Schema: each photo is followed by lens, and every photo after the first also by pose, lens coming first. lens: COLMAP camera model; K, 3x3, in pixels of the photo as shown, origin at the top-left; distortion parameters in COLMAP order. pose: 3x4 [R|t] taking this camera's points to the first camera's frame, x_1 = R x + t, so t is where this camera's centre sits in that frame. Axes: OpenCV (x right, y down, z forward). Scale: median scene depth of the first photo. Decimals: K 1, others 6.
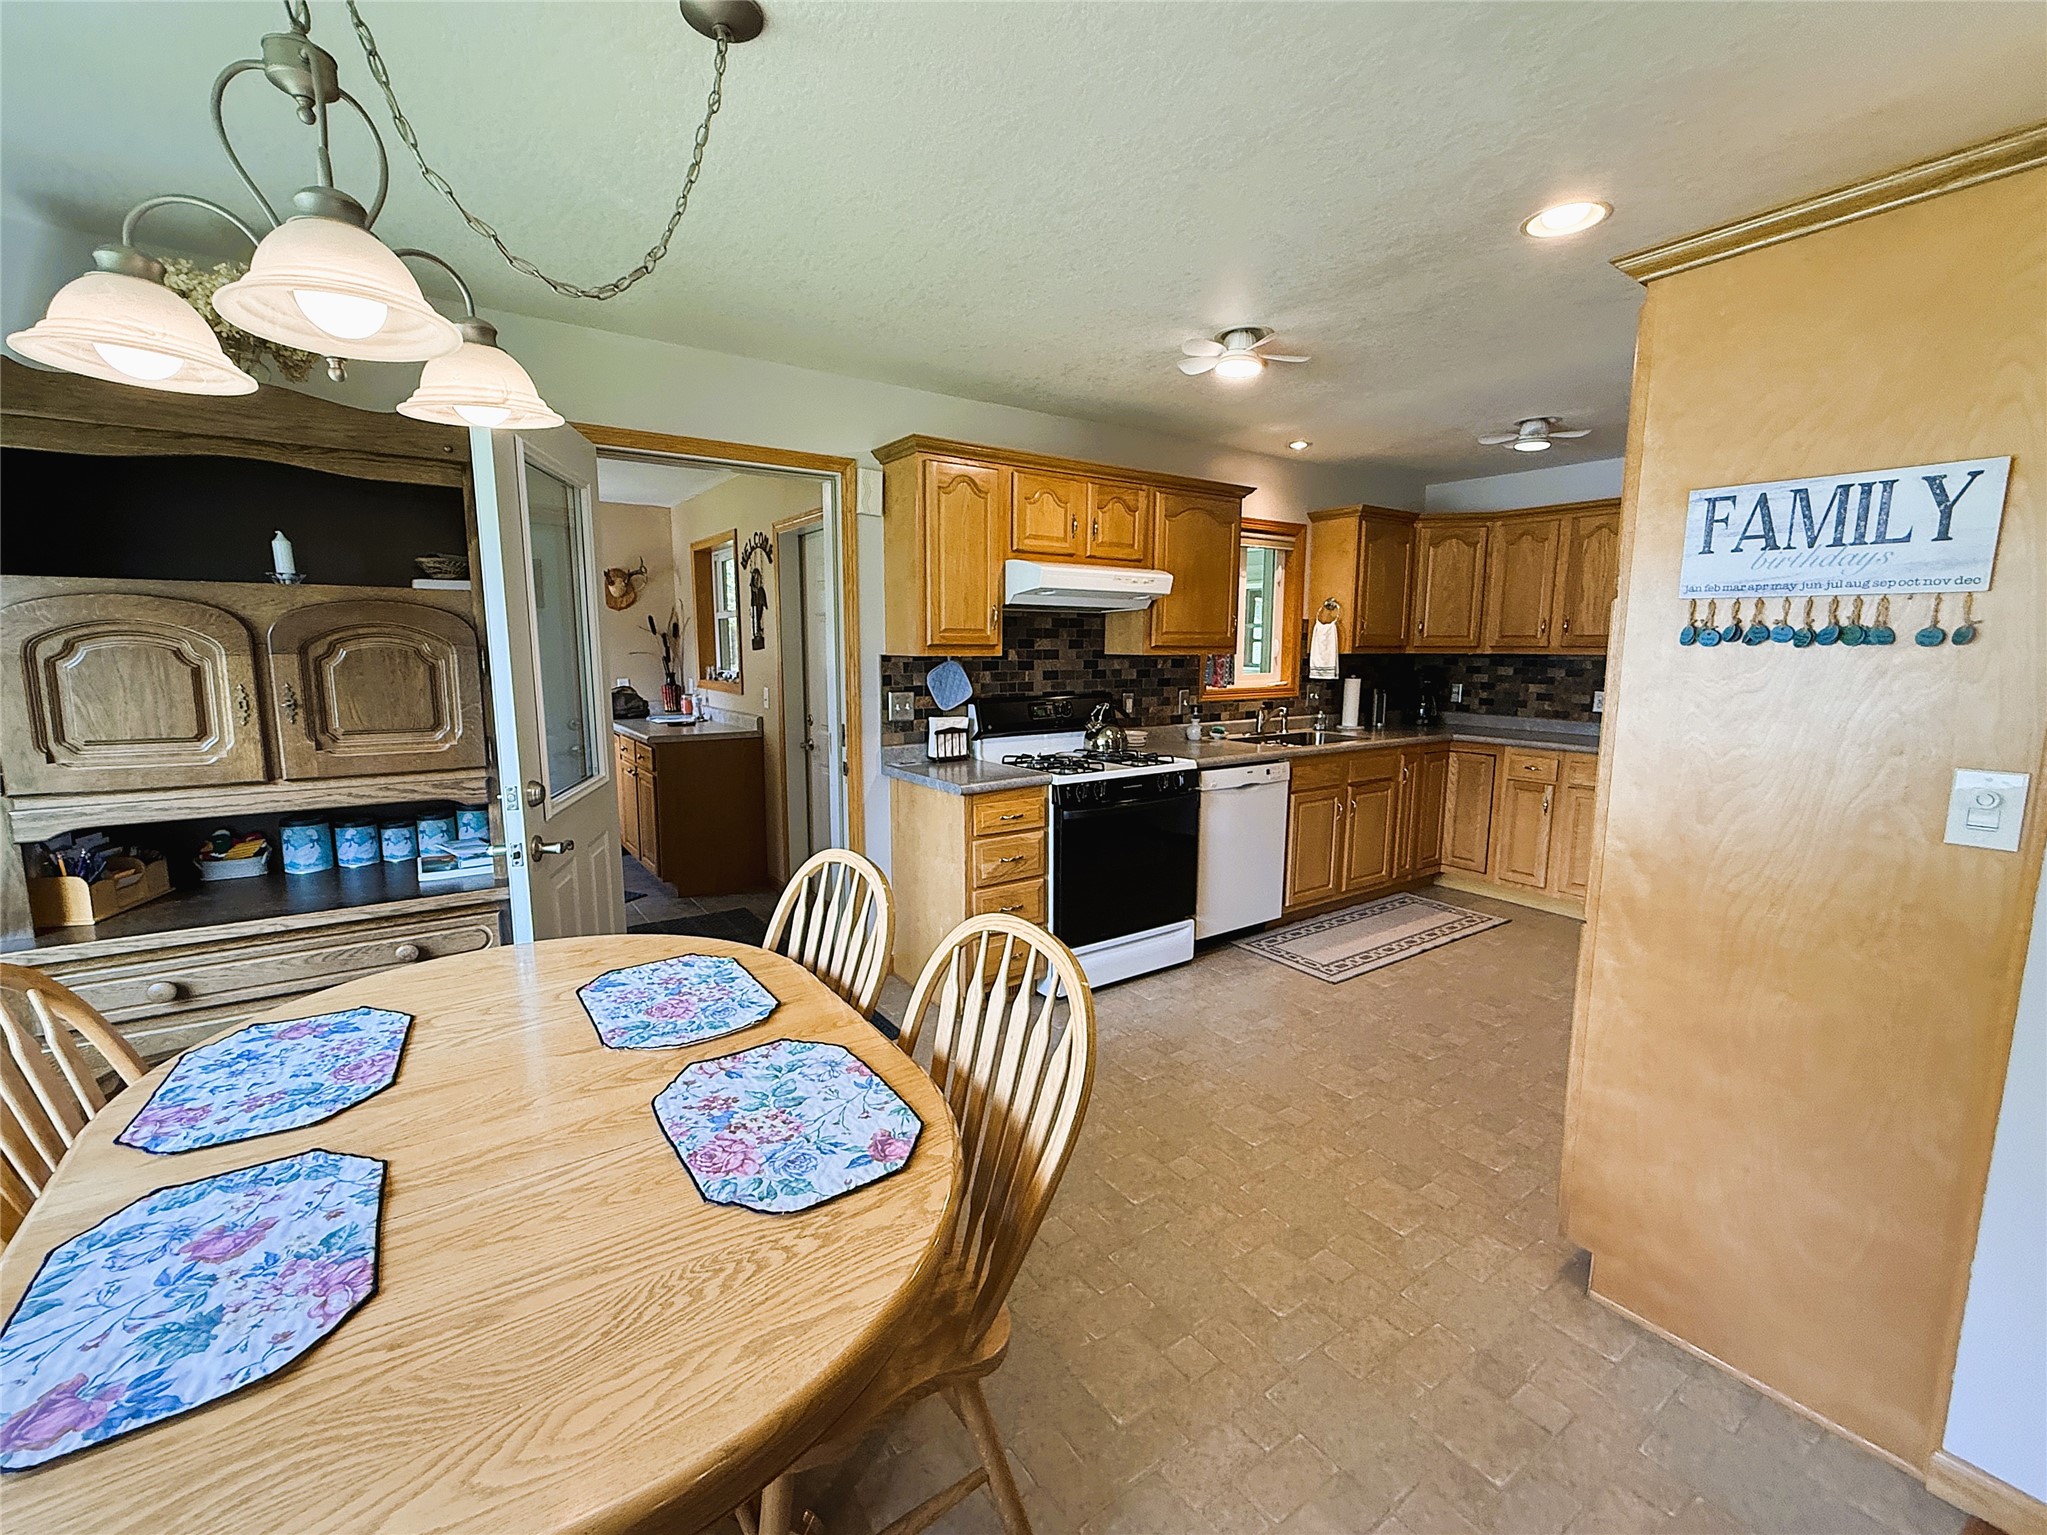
lens RADIAL K [[826.1, 0, 1028.7], [0, 826.1, 758.2], [0, 0, 1]] dist [-0.002434, 0.000730]
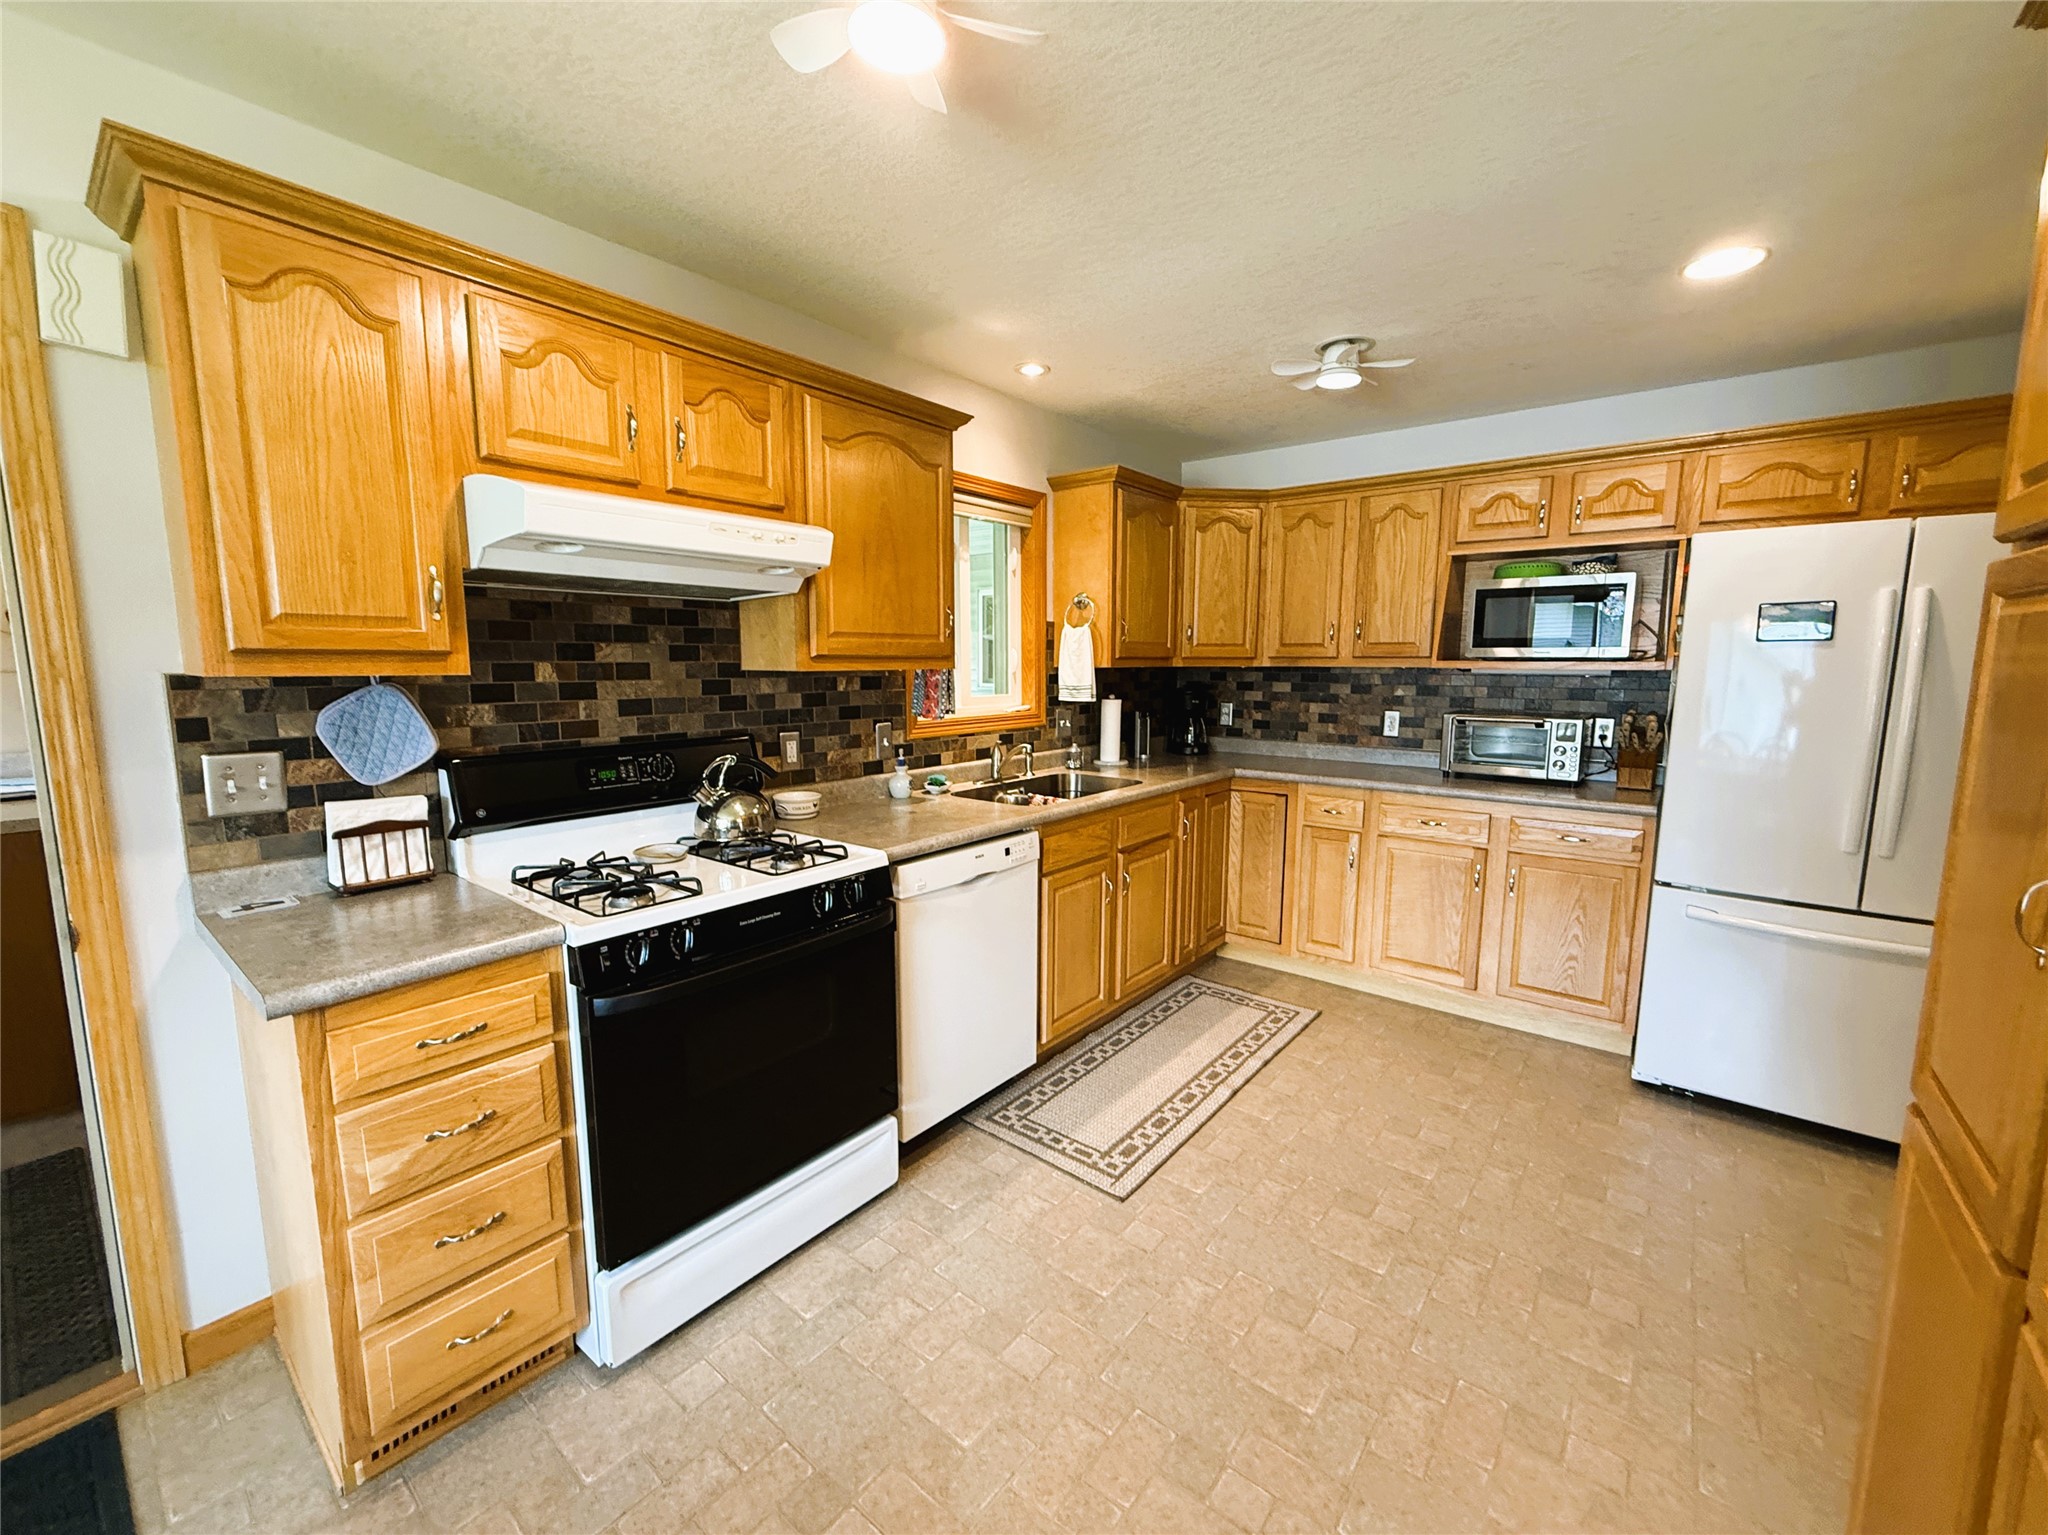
lens RADIAL K [[826.5, 0, 1017.8], [0, 826.5, 766.9], [0, 0, 1]] dist [-0.002434, 0.000730]
pose [[0.959064, -0.038997, 0.280493, 0.115896], [0.041378, 0.999140, -0.002572, -0.045419], [-0.280152, 0.014073, 0.959853, 0.367704]]
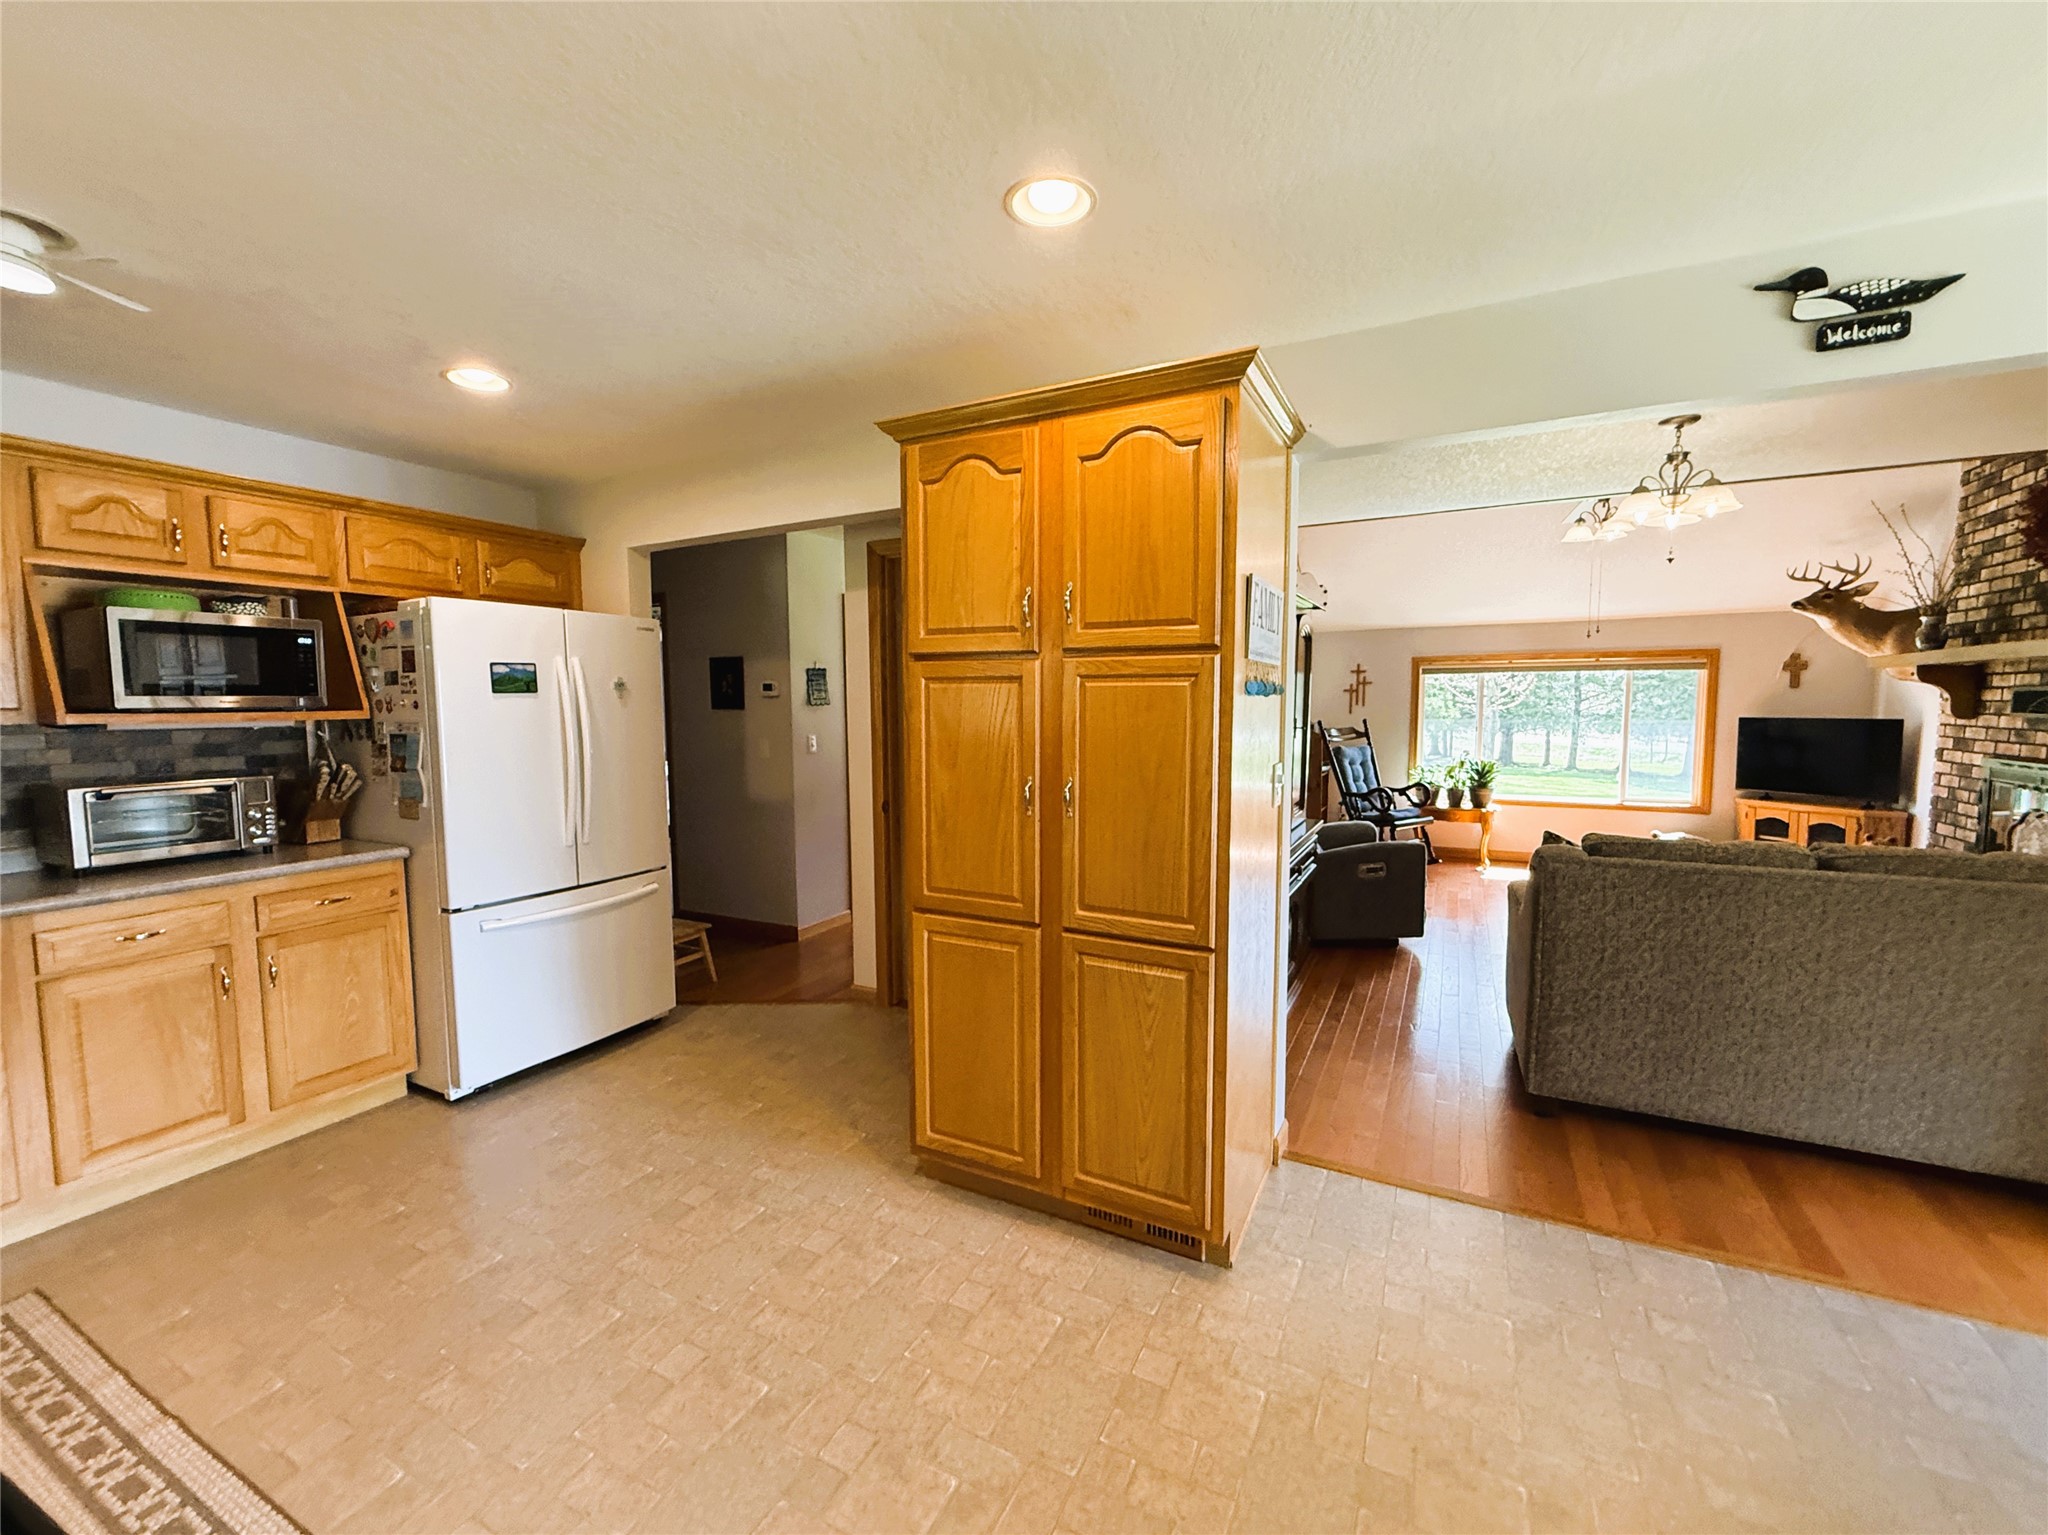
lens RADIAL K [[826.5, 0, 1028.9], [0, 826.5, 764.0], [0, 0, 1]] dist [-0.002434, 0.000730]
pose [[-0.464382, -0.070594, 0.882817, -0.074702], [0.126838, 0.981241, 0.145184, -0.101310], [-0.876505, 0.179395, -0.446717, 0.721056]]
